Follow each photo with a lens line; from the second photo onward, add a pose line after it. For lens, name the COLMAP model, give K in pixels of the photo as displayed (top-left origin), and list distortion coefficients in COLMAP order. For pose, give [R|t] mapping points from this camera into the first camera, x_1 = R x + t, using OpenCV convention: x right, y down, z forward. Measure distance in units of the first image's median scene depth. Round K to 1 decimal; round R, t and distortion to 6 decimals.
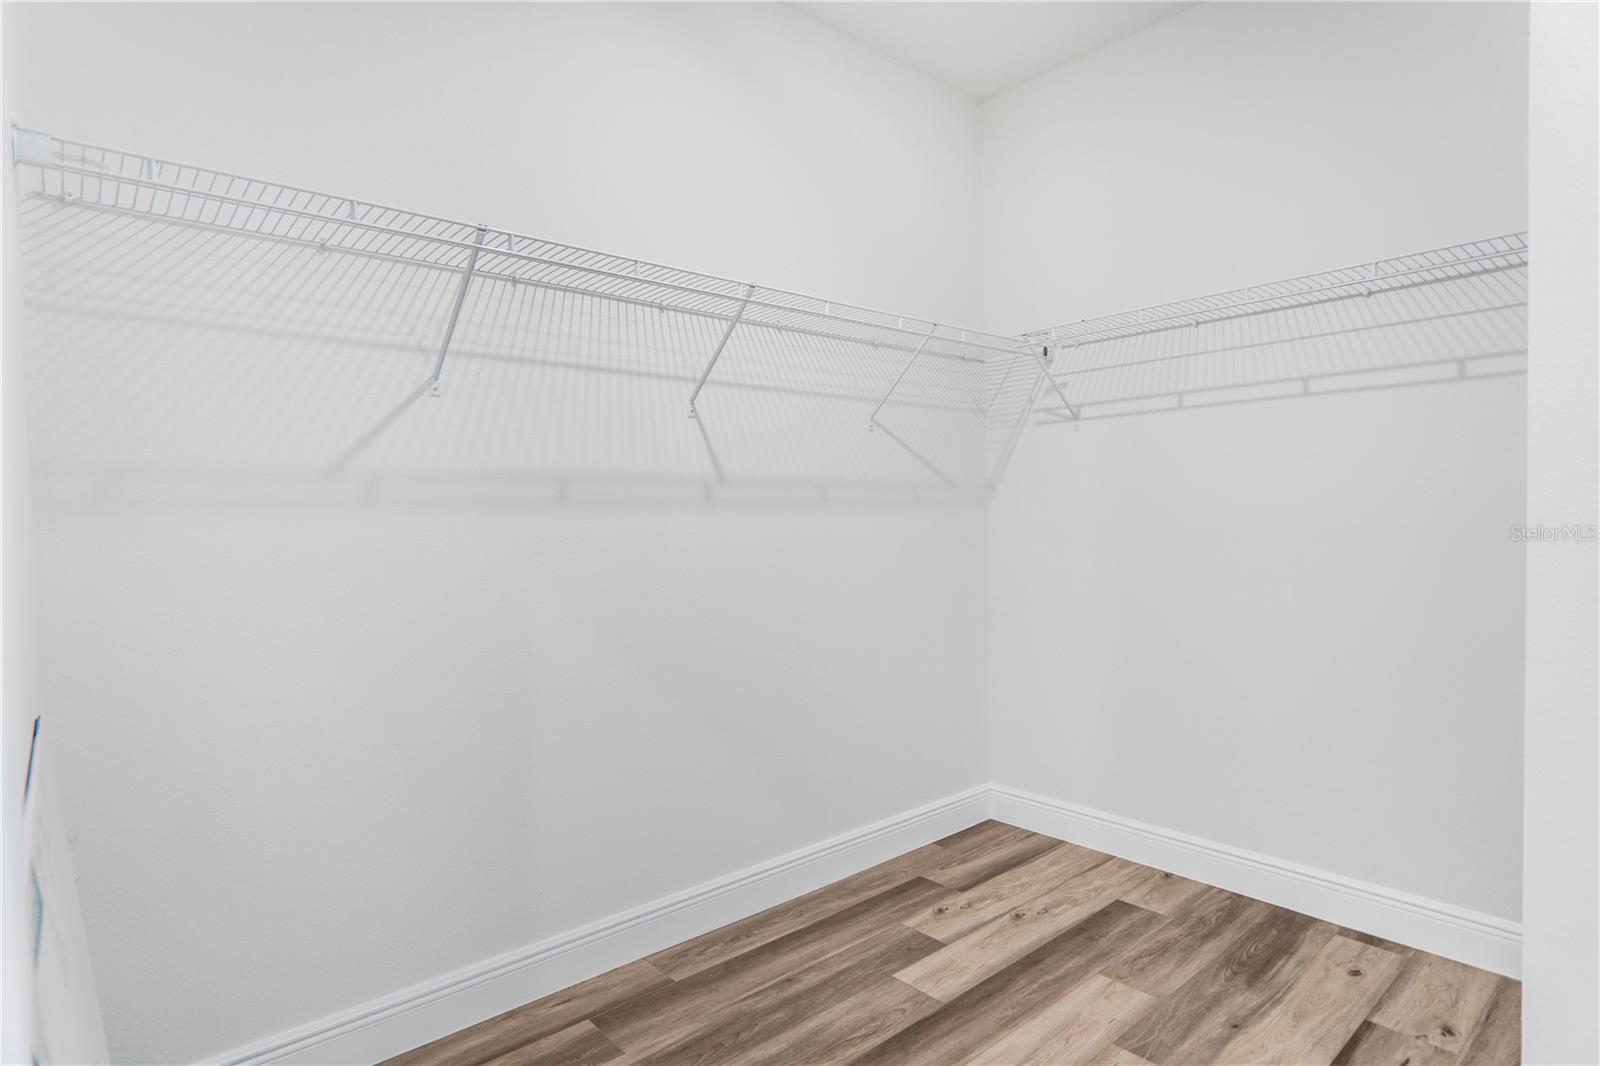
lens RADIAL K [[848.1, 0, 804.3], [0, 848.1, 535.8], [0, 0, 1]] dist [-0.003306, -0.000792]
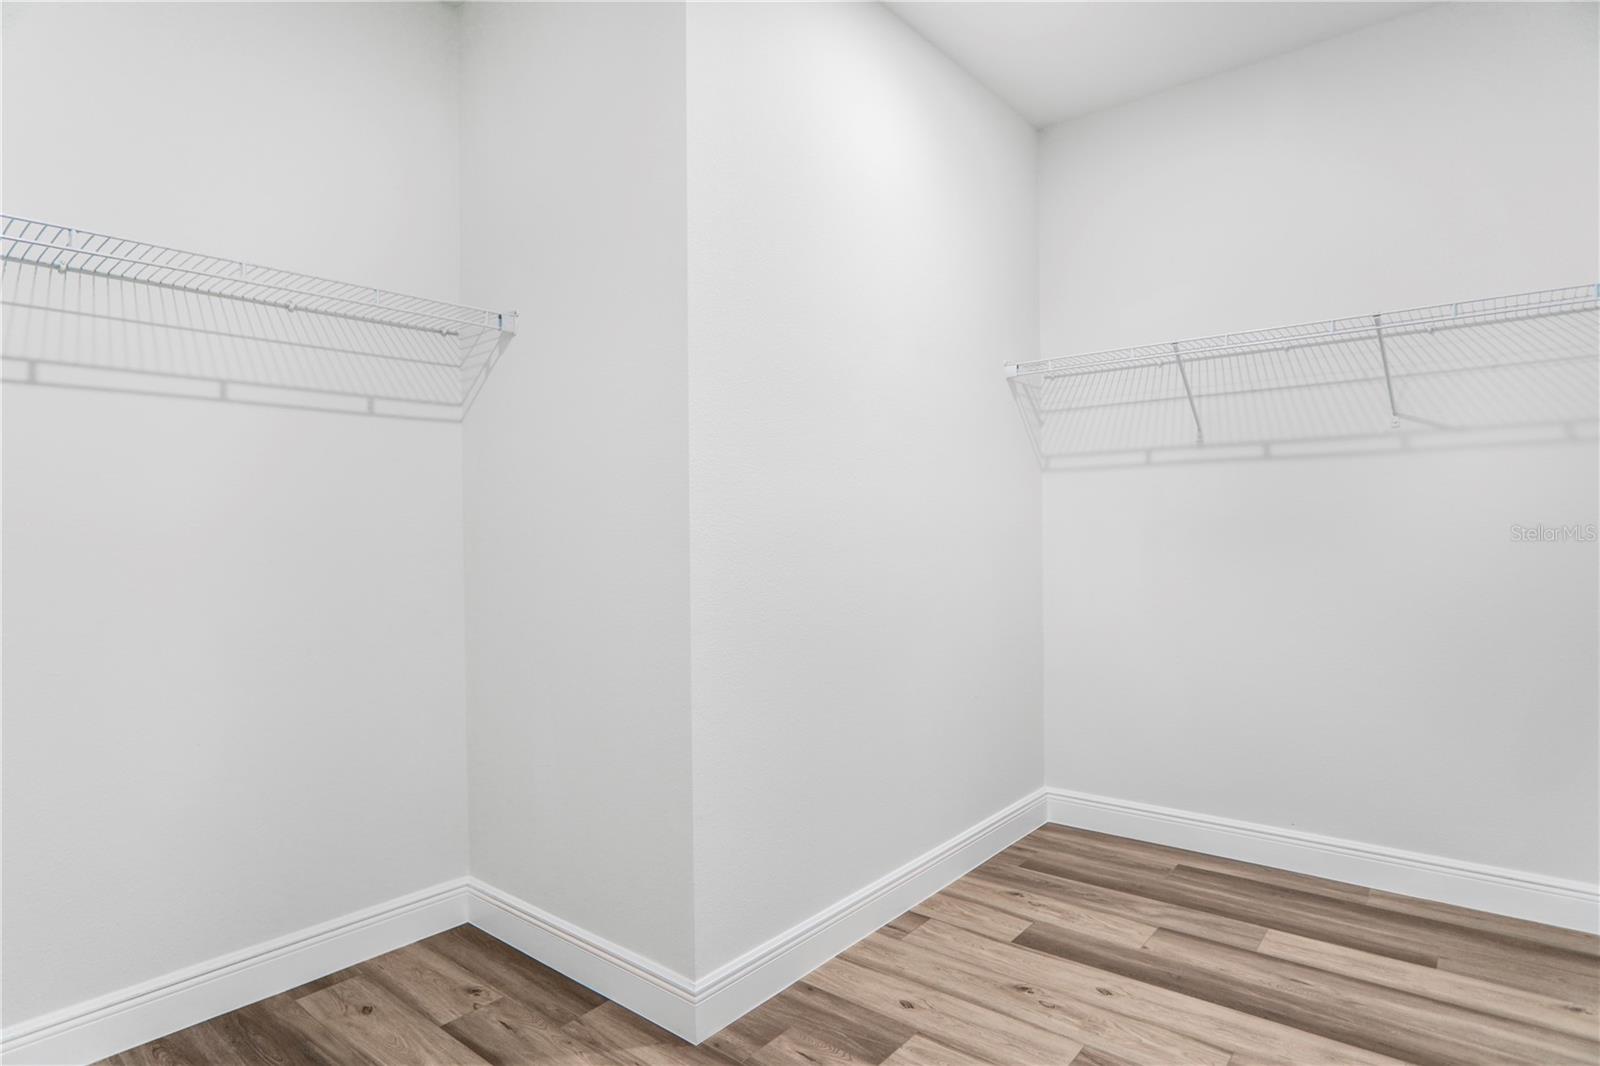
lens RADIAL K [[888.6, 0, 807.4], [0, 888.6, 537.4], [0, 0, 1]] dist [0.005638, 0.001405]
pose [[-0.156645, -0.000558, 0.987655, -0.421807], [0.024802, 0.999682, 0.004499, -0.019379], [-0.987344, 0.025200, -0.156581, 0.611673]]
